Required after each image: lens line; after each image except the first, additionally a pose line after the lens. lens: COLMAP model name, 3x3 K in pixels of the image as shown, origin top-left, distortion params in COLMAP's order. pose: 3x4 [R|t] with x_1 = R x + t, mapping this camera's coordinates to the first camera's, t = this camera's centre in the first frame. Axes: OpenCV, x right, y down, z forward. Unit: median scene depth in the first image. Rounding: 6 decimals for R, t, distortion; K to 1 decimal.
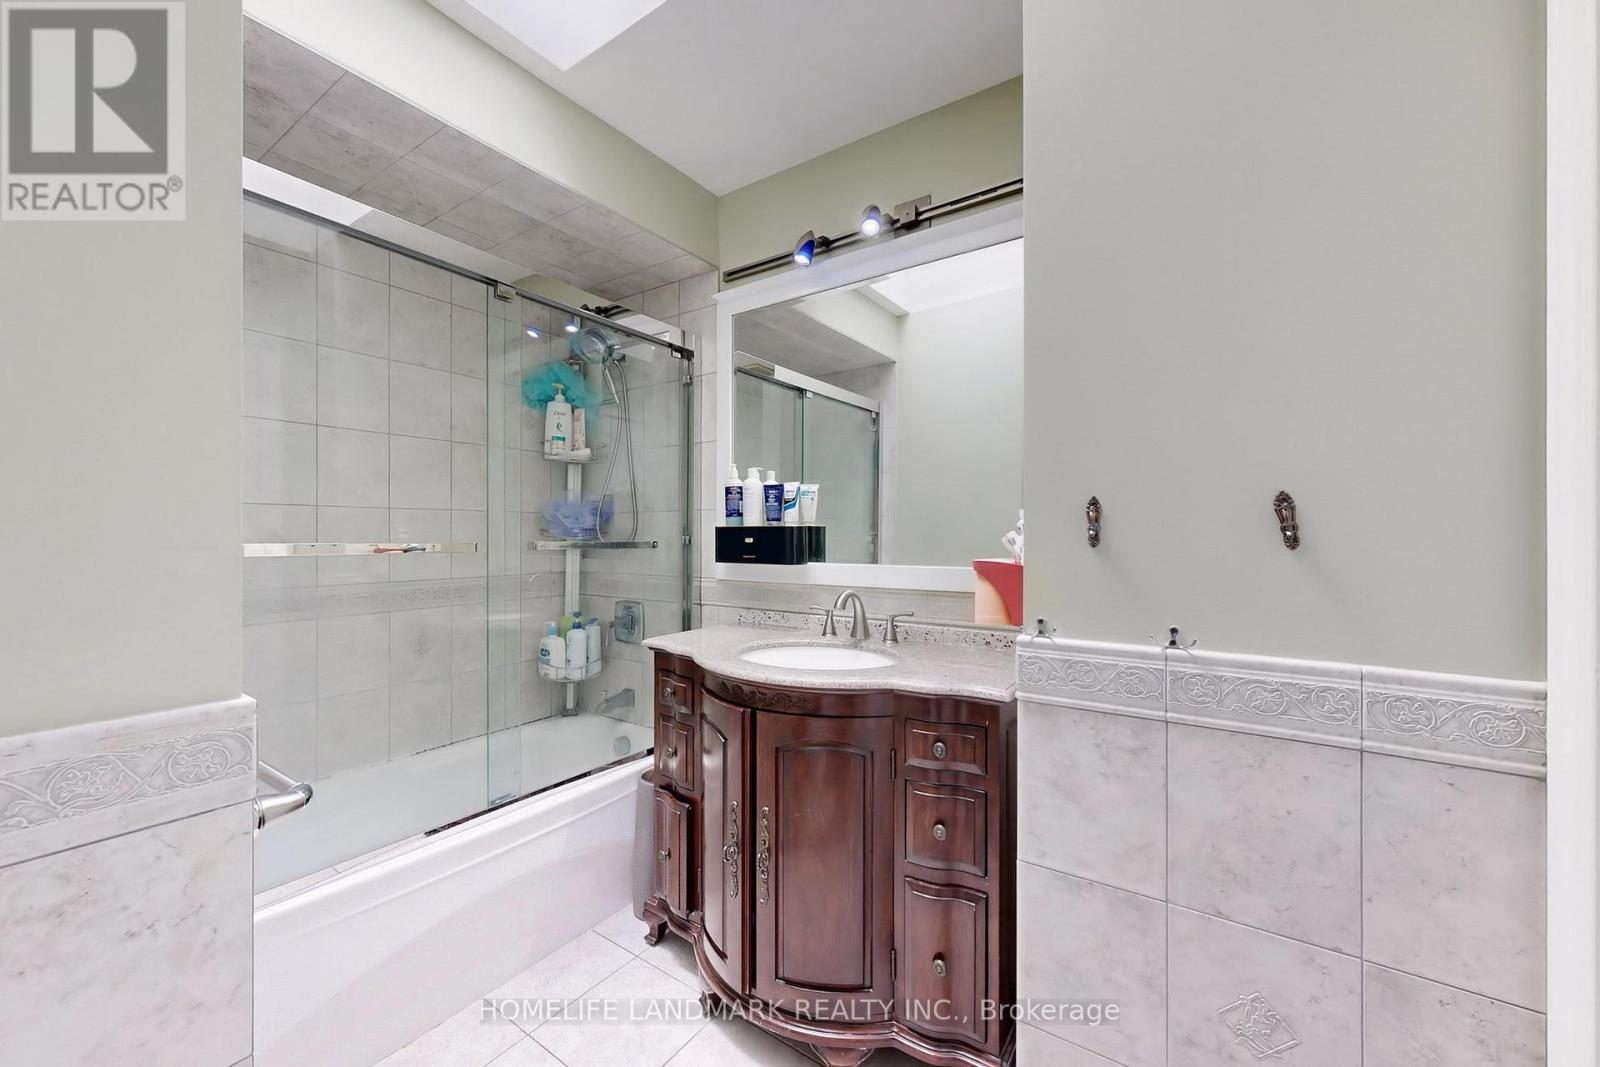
lens RADIAL K [[609.4, 0, 800.0], [0, 609.4, 533.5], [0, 0, 1]] dist [0.000326, 0.000059]
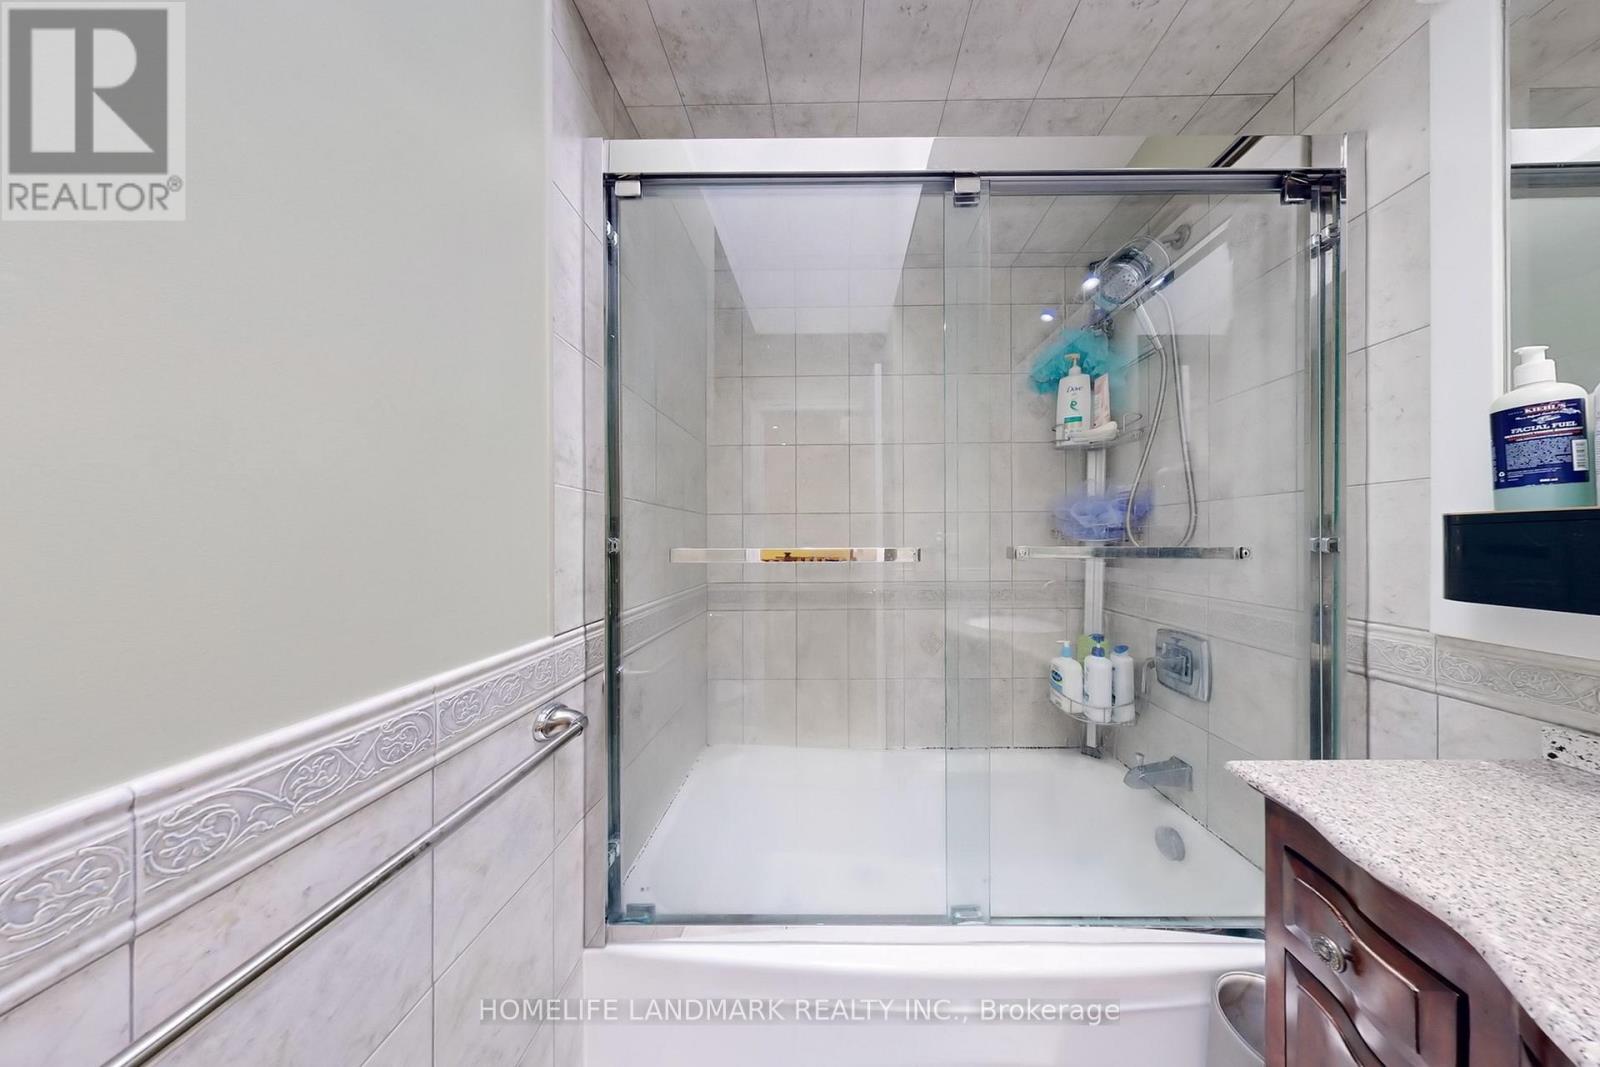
lens RADIAL K [[548.9, 0, 739.6], [0, 548.9, 538.2], [0, 0, 1]] dist [0.000784, -0.000013]
pose [[0.588537, -0.001619, -0.808469, -0.063906], [0.004487, 0.999989, 0.001264, 0.001332], [0.808458, -0.004372, 0.588538, 0.204961]]
